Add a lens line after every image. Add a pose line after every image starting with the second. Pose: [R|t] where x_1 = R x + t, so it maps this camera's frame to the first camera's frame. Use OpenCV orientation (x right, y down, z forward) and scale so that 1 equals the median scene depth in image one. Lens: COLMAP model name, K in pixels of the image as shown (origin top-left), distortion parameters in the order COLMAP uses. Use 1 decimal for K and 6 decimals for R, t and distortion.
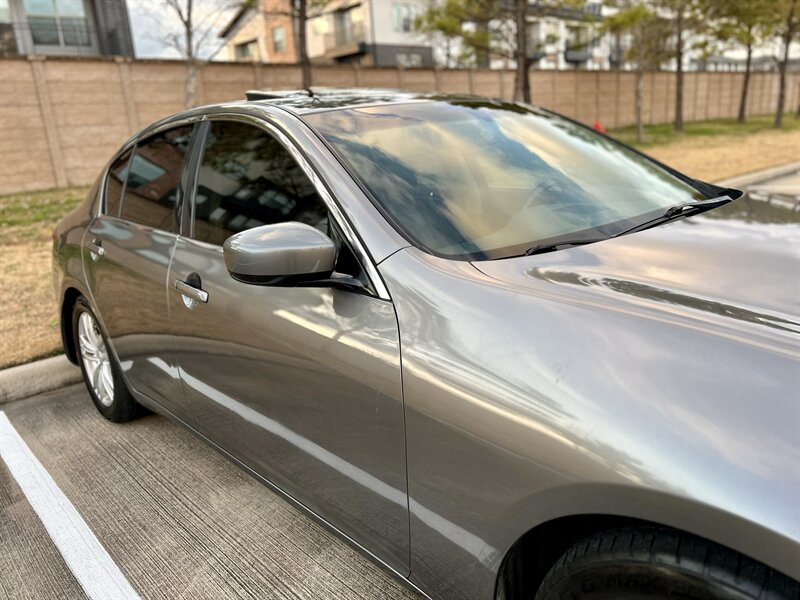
lens RADIAL K [[599.6, 0, 394.4], [0, 599.6, 298.2], [0, 0, 1]] dist [0.047089, -0.054045]
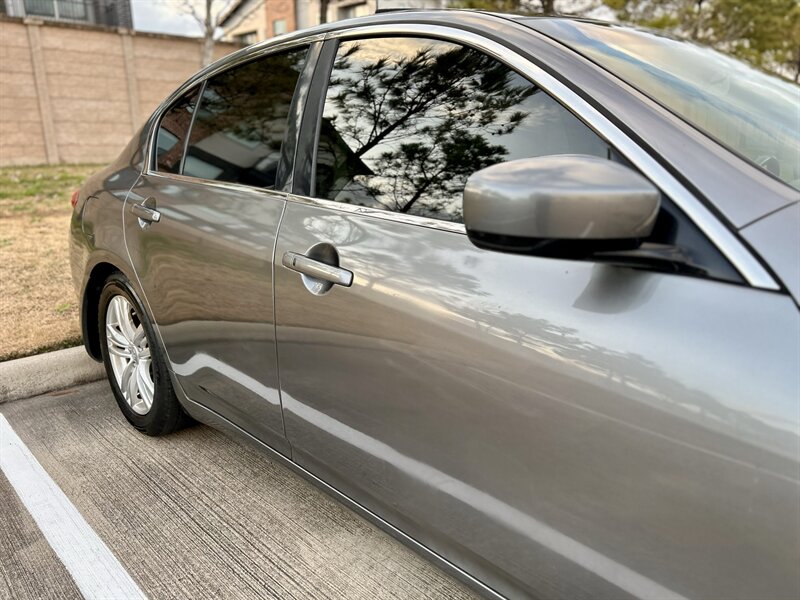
lens RADIAL K [[599.6, 0, 405.1], [0, 599.6, 308.5], [0, 0, 1]] dist [0.047089, -0.054045]
pose [[0.997555, 0.052270, 0.046382, -0.043930], [-0.052575, 0.998602, 0.005389, 0.004170], [-0.046035, -0.007814, 0.998909, 0.048421]]
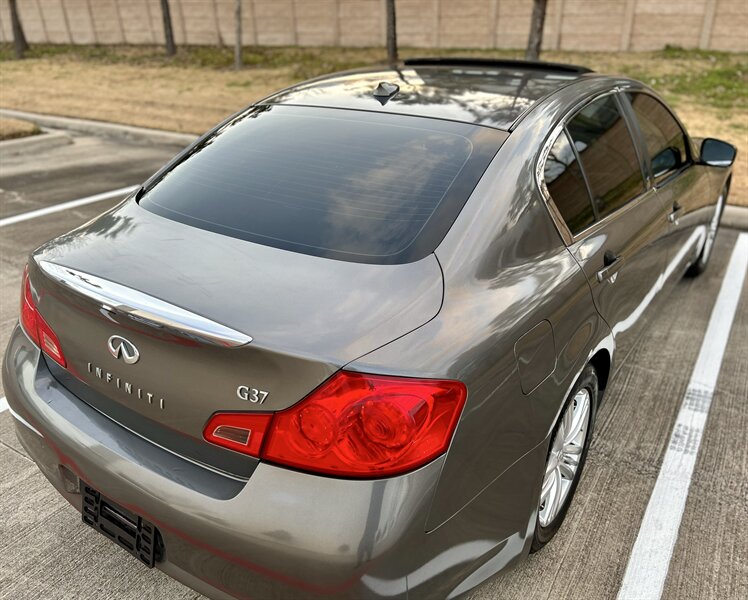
lens RADIAL K [[607.4, 0, 371.2], [0, 607.4, 305.5], [0, 0, 1]] dist [0.036853, -0.039035]
pose [[0.253235, 0.485305, -0.836870, 0.132602], [-0.252890, 0.868195, 0.426946, -0.020392], [0.933766, 0.103519, 0.342586, -0.111115]]
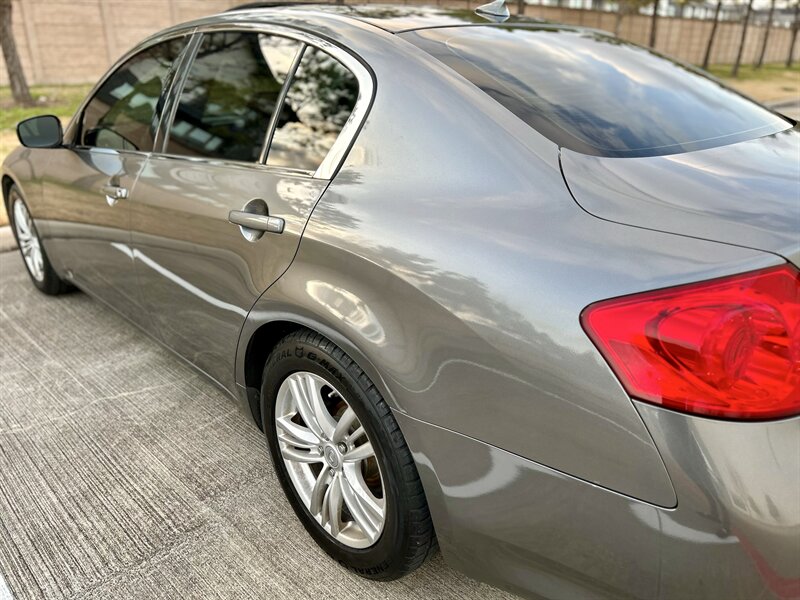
lens RADIAL K [[599.6, 0, 400.3], [0, 599.6, 301.5], [0, 0, 1]] dist [0.047089, -0.054045]
pose [[0.995805, 0.048168, 0.077799, -0.090351], [-0.057176, 0.991360, 0.118054, 0.060849], [-0.071441, -0.122007, 0.989955, -0.214179]]
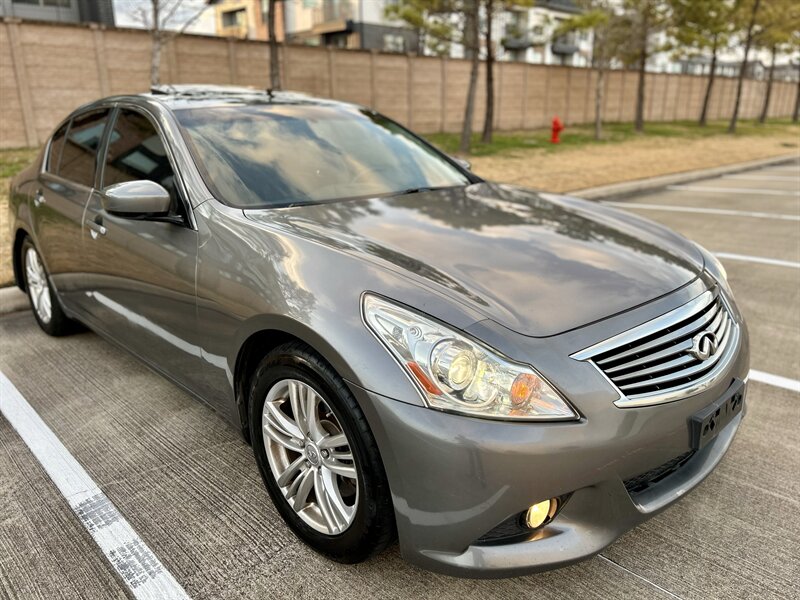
lens RADIAL K [[599.6, 0, 403.4], [0, 599.6, 300.5], [0, 0, 1]] dist [0.047089, -0.054045]
pose [[0.997657, 0.052278, 0.044136, 0.055899], [-0.053748, 0.998016, 0.032795, 0.012445], [-0.042334, -0.035090, 0.998487, -0.078730]]
